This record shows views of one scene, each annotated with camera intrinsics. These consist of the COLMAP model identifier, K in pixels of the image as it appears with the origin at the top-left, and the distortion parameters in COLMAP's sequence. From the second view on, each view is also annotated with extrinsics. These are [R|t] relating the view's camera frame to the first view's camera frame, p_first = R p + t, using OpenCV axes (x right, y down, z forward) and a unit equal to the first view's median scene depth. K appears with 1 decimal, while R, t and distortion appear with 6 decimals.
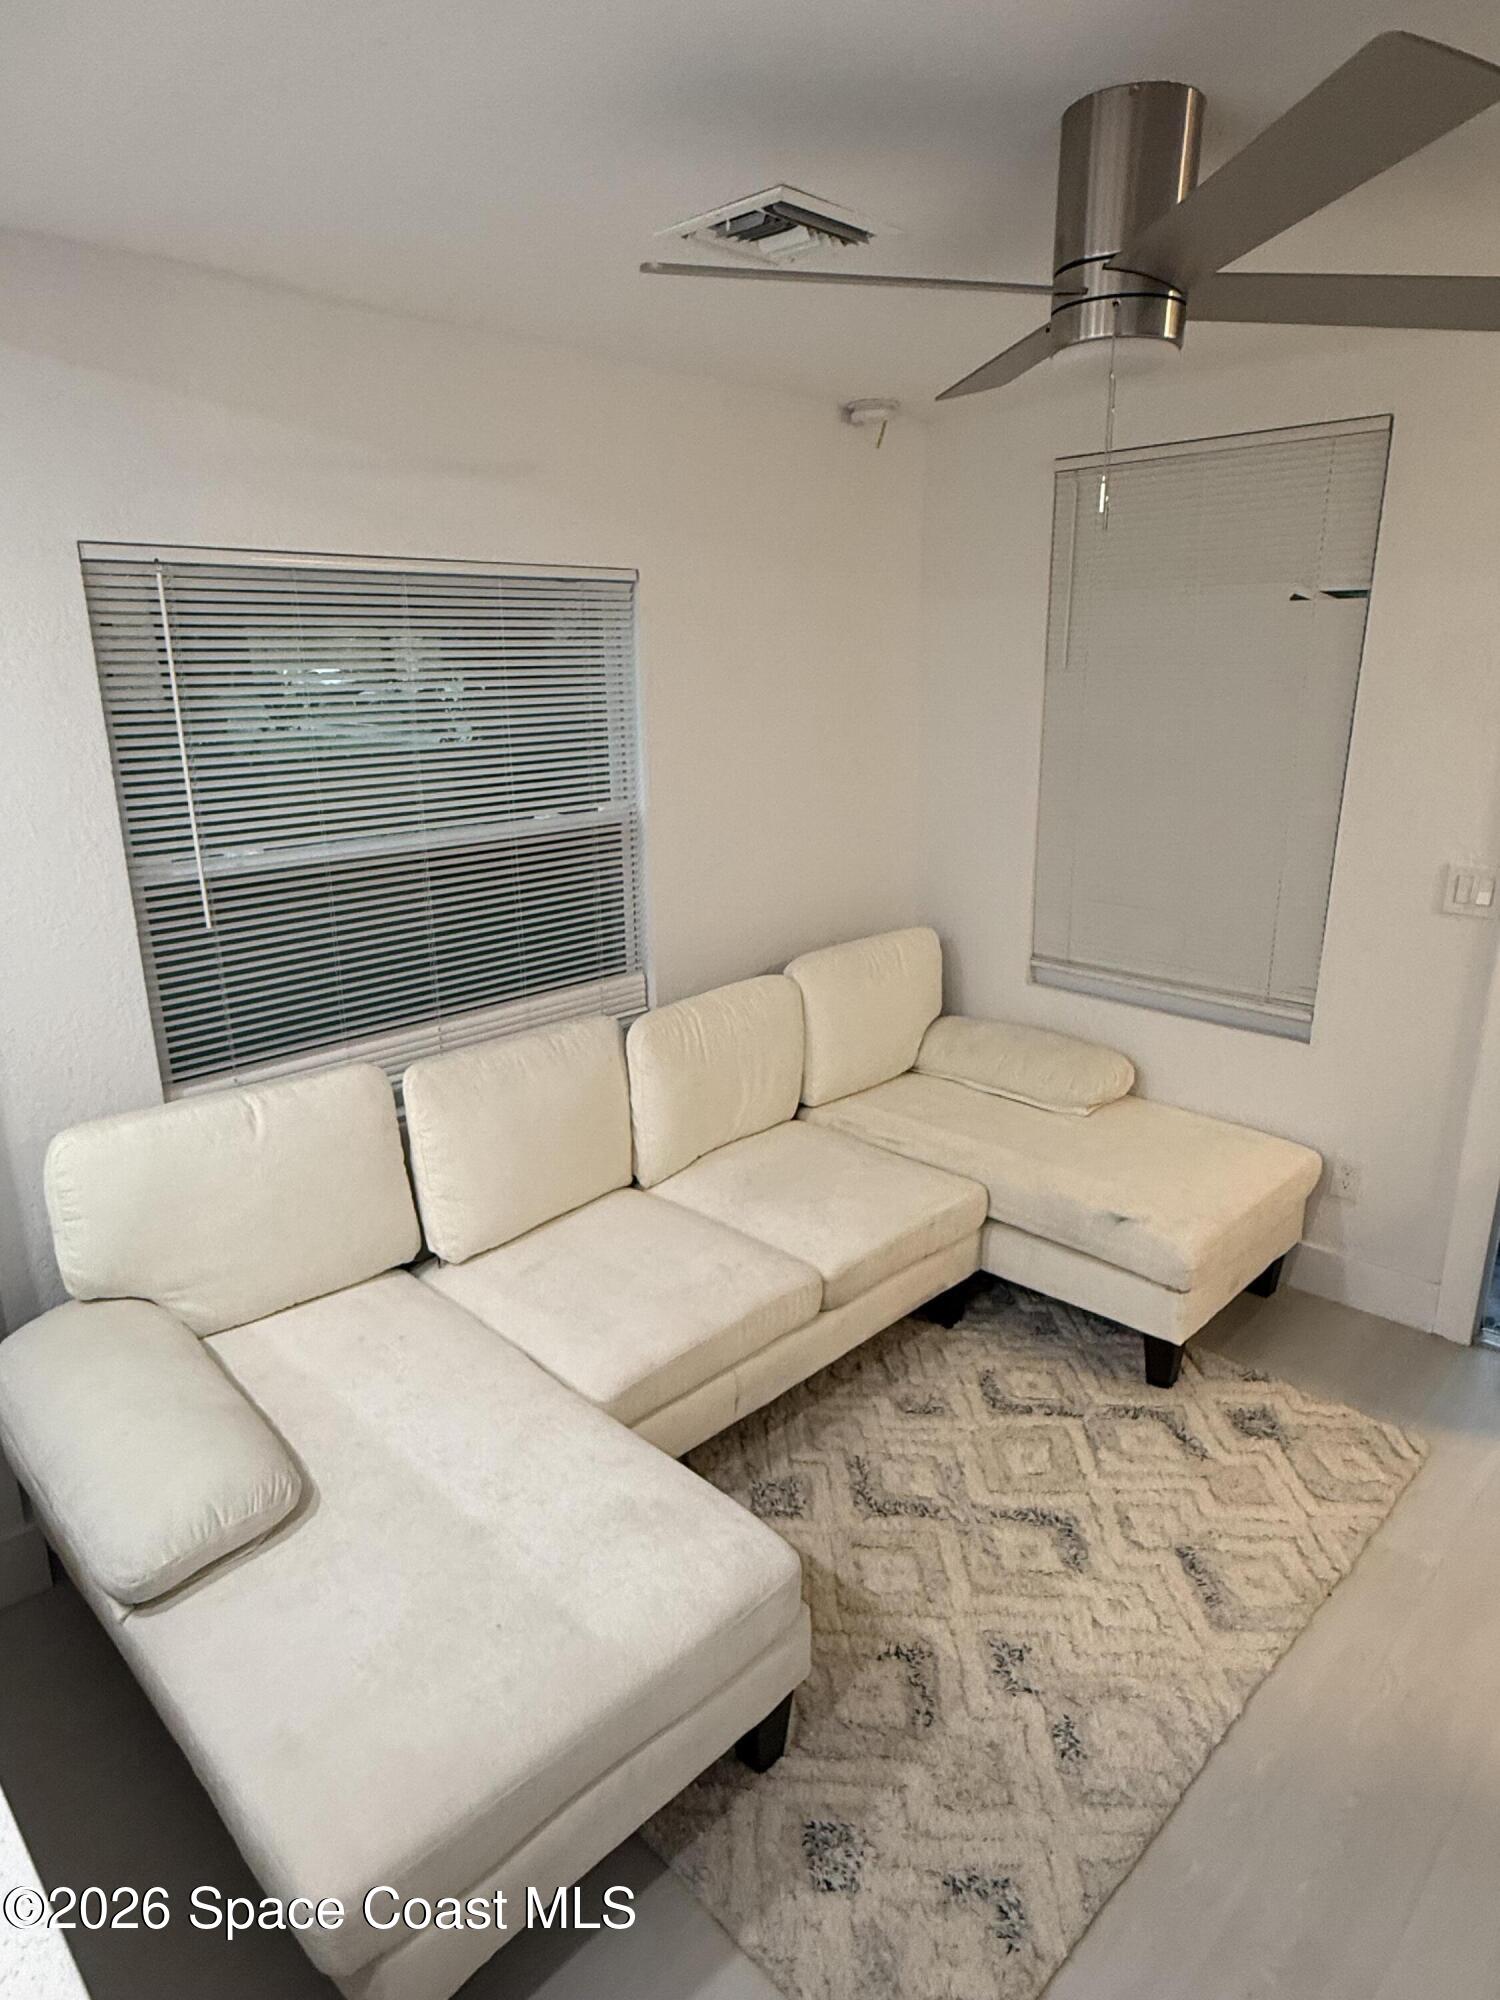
lens RADIAL K [[1194.1, 0, 747.9], [0, 1194.1, 1007.2], [0, 0, 1]] dist [-0.000965, 0.000691]
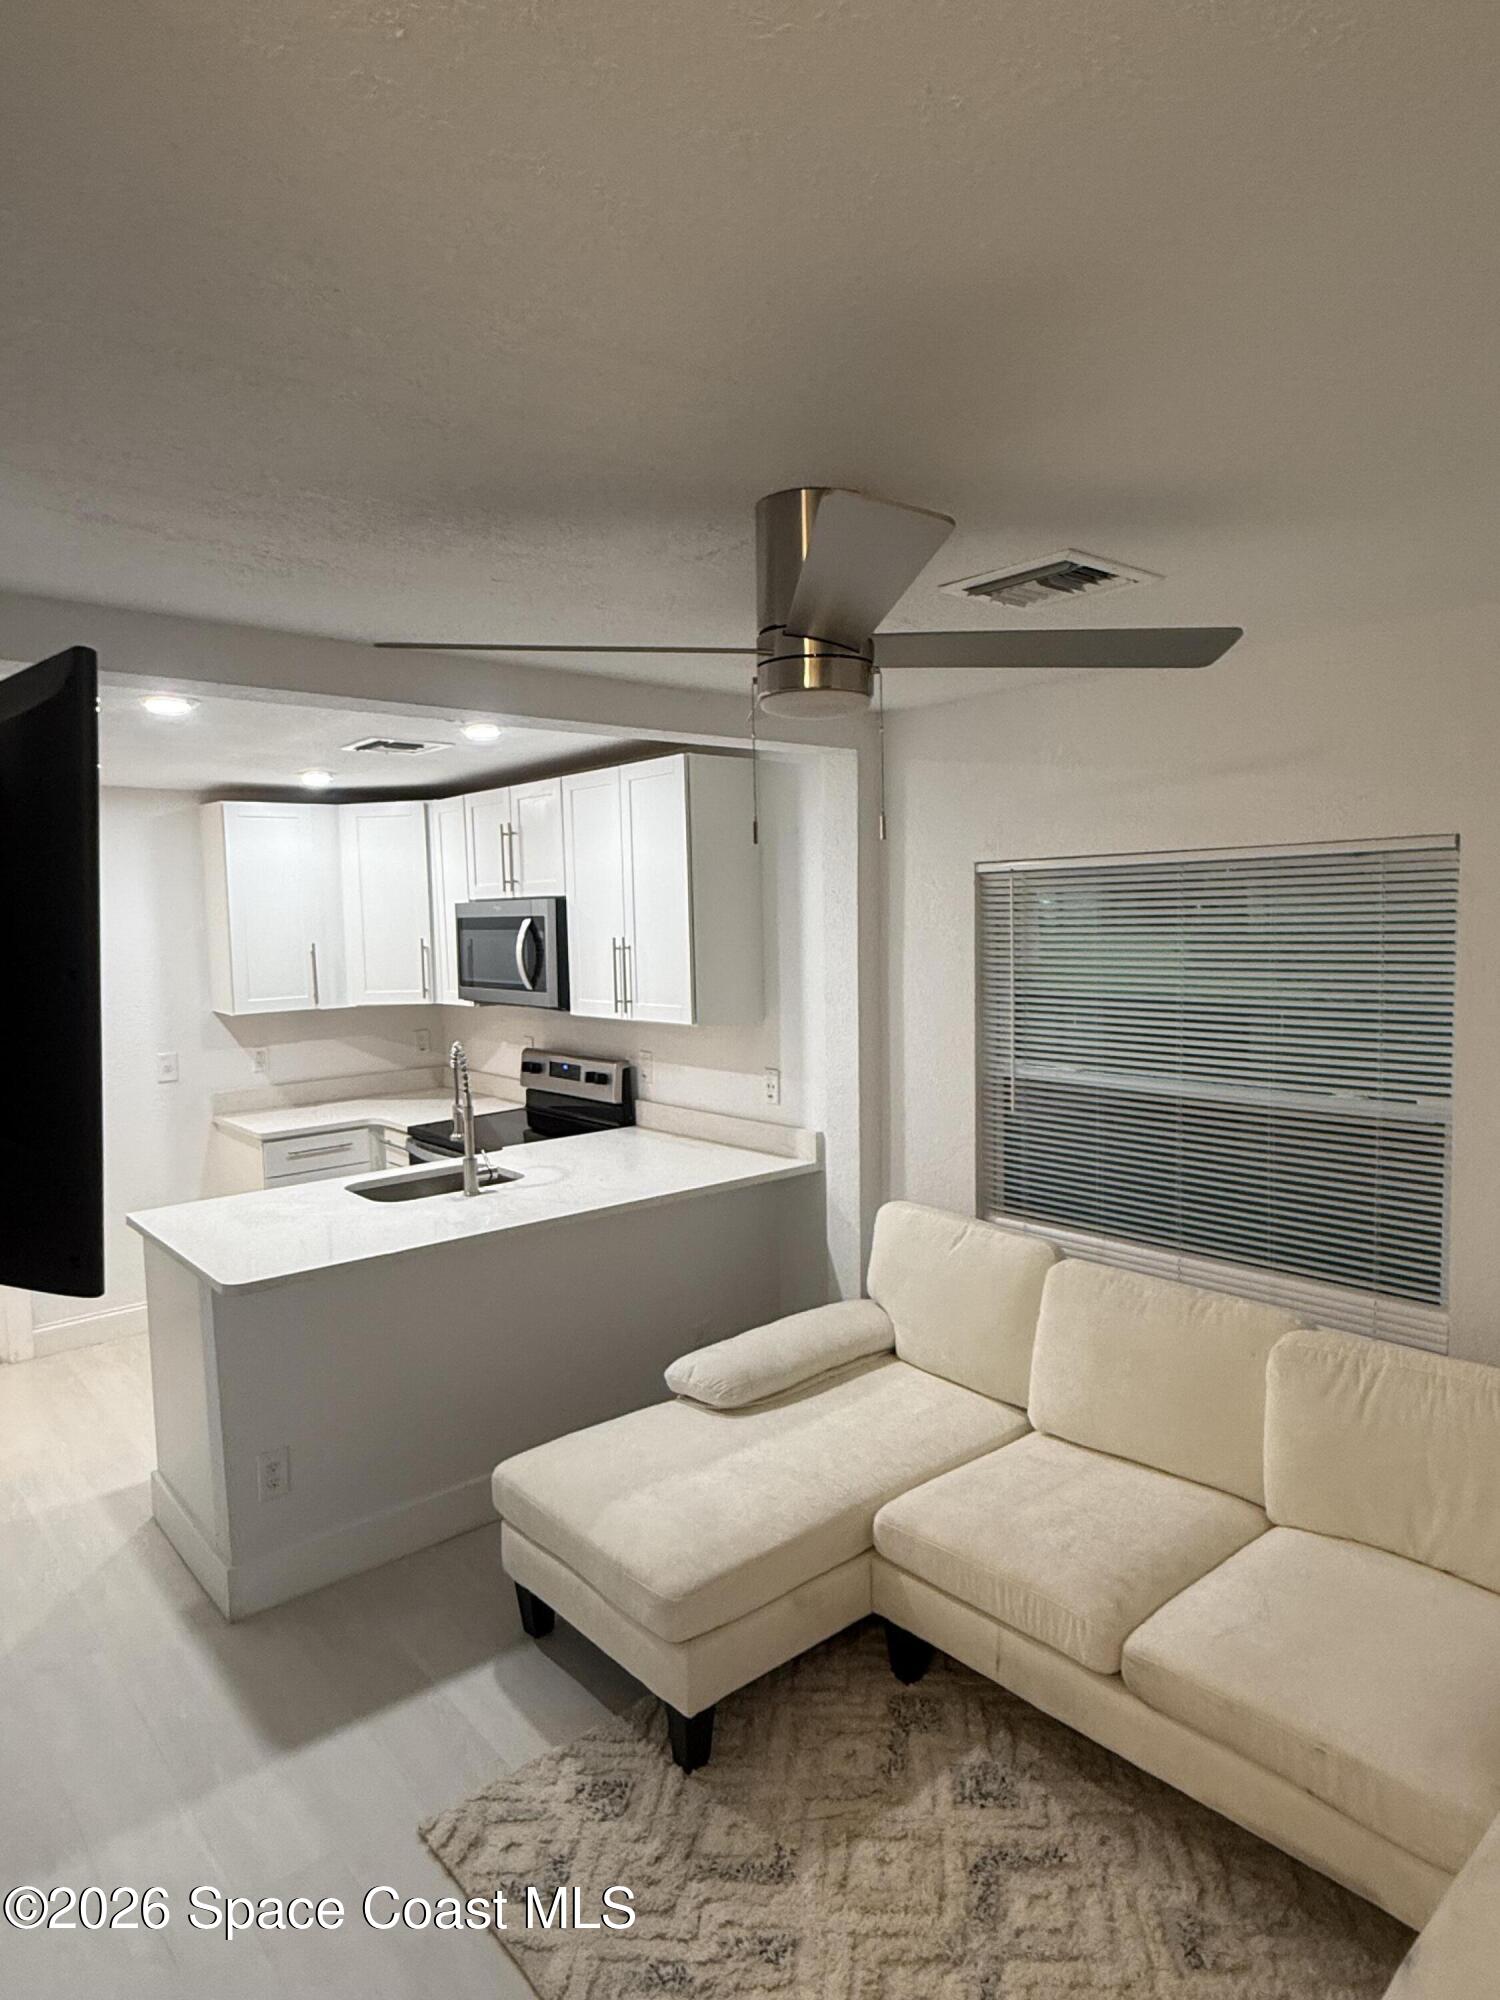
lens RADIAL K [[1194.1, 0, 747.9], [0, 1194.1, 1007.2], [0, 0, 1]] dist [-0.000965, 0.000691]
pose [[-0.076922, 0.091458, -0.992834, 0.827557], [-0.259106, 0.959737, 0.108484, -0.218340], [0.962781, 0.265594, -0.050128, 0.612995]]
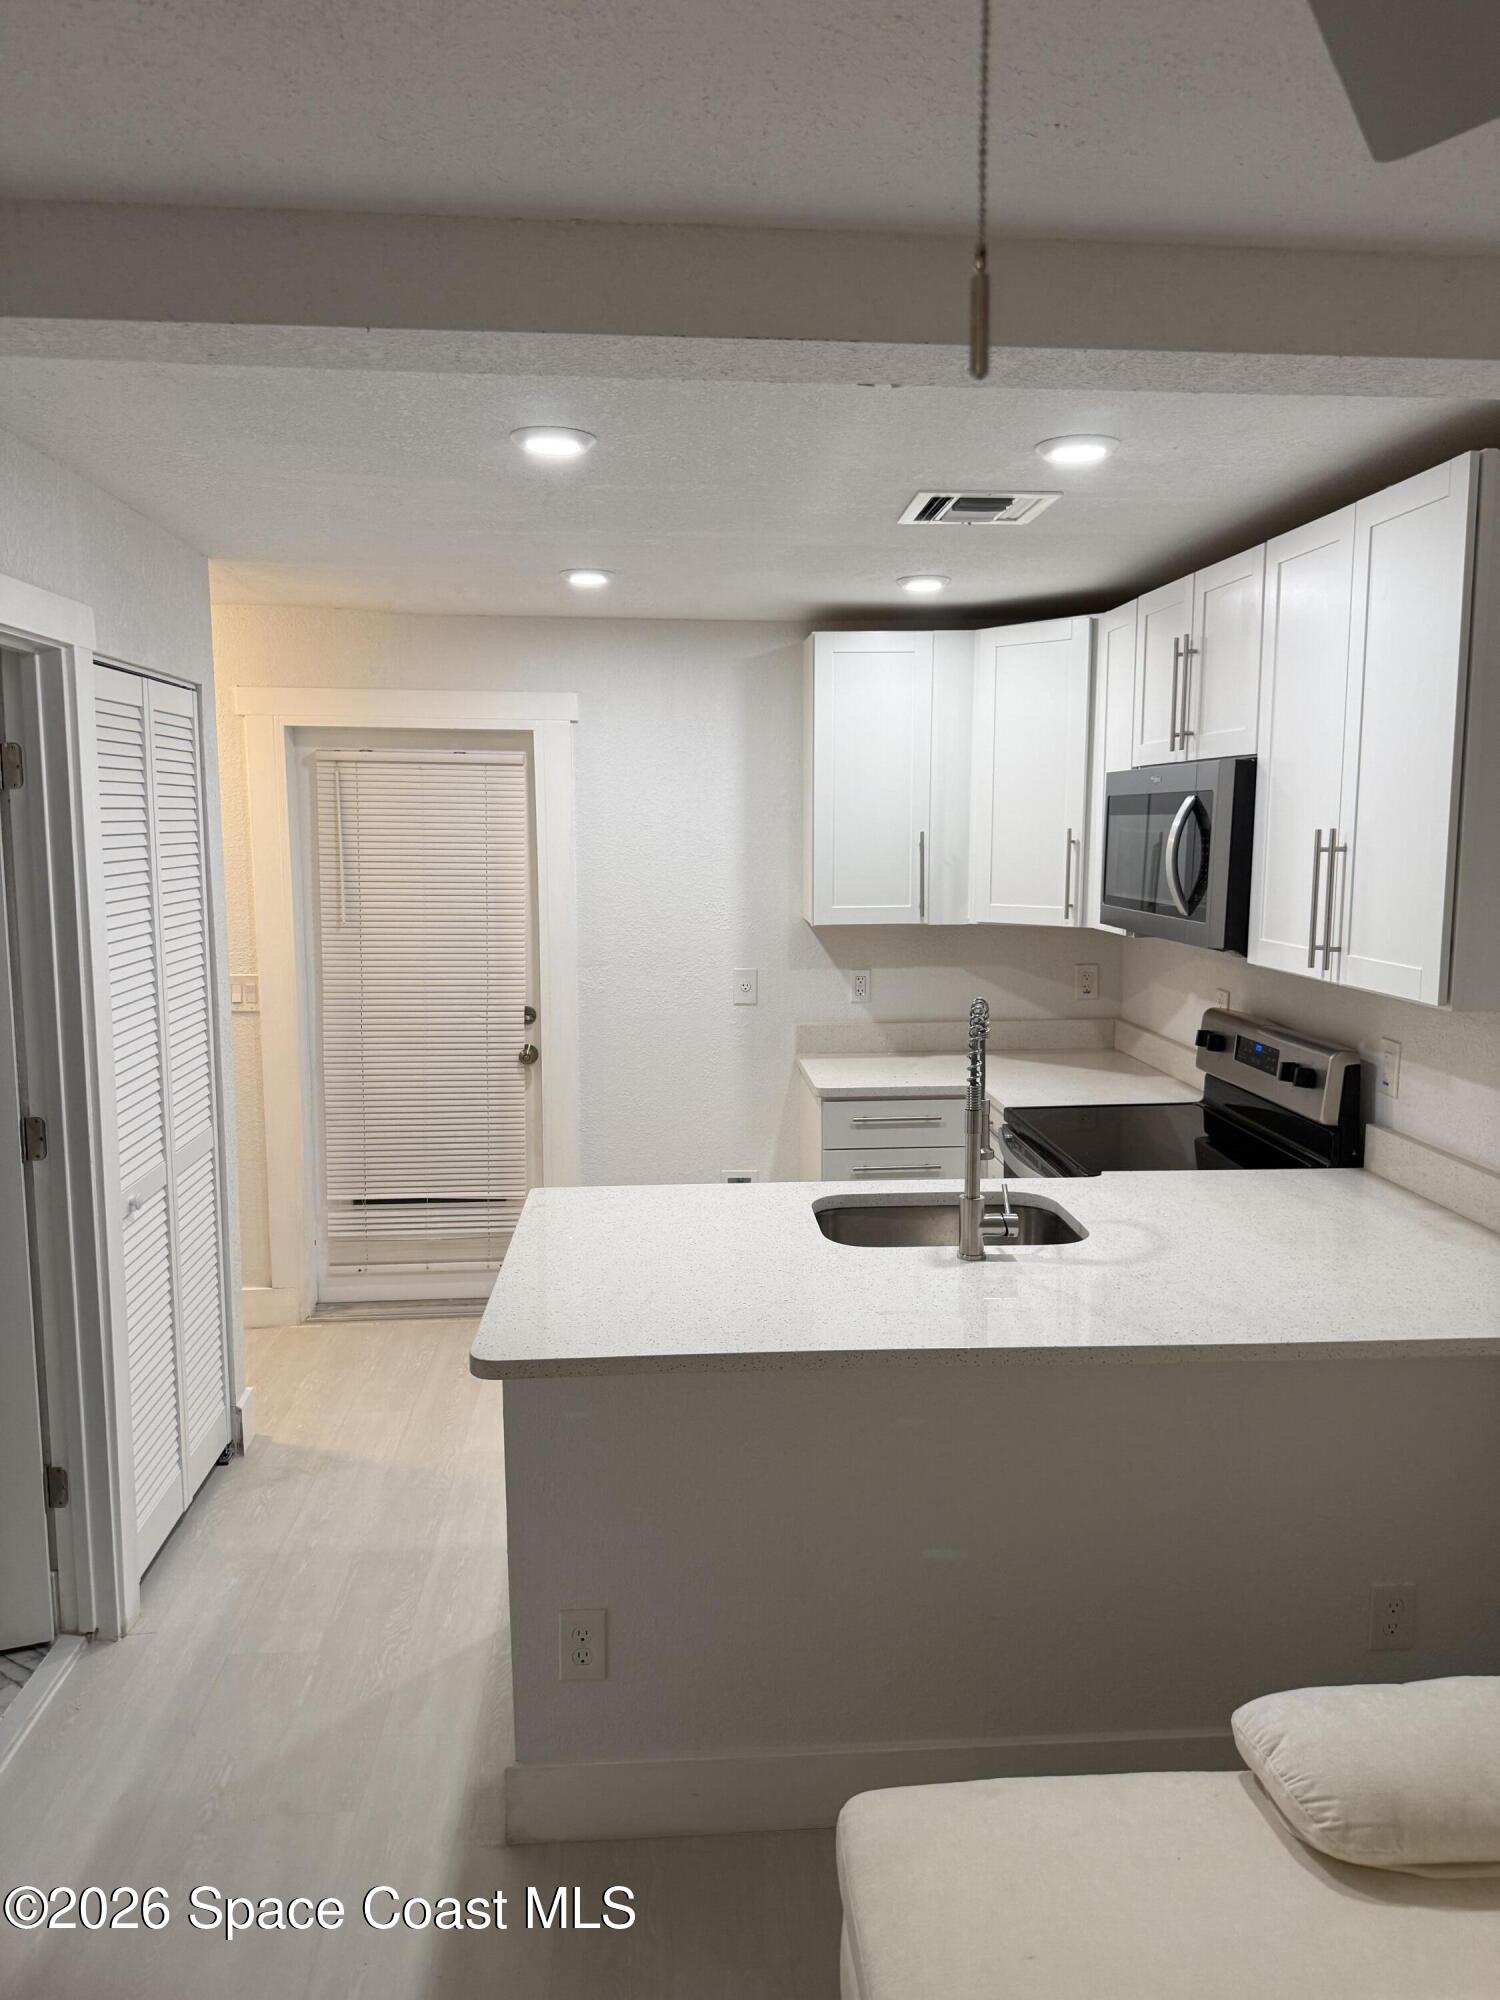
lens RADIAL K [[1396.5, 0, 750.0], [0, 1396.5, 1000.0], [0, 0, 1]] dist [0.115098, -0.185483]
pose [[-0.652930, 0.105575, -0.750024, 0.333522], [-0.209217, 0.926572, 0.312558, -0.208114], [0.727950, 0.360996, -0.582899, 0.673949]]
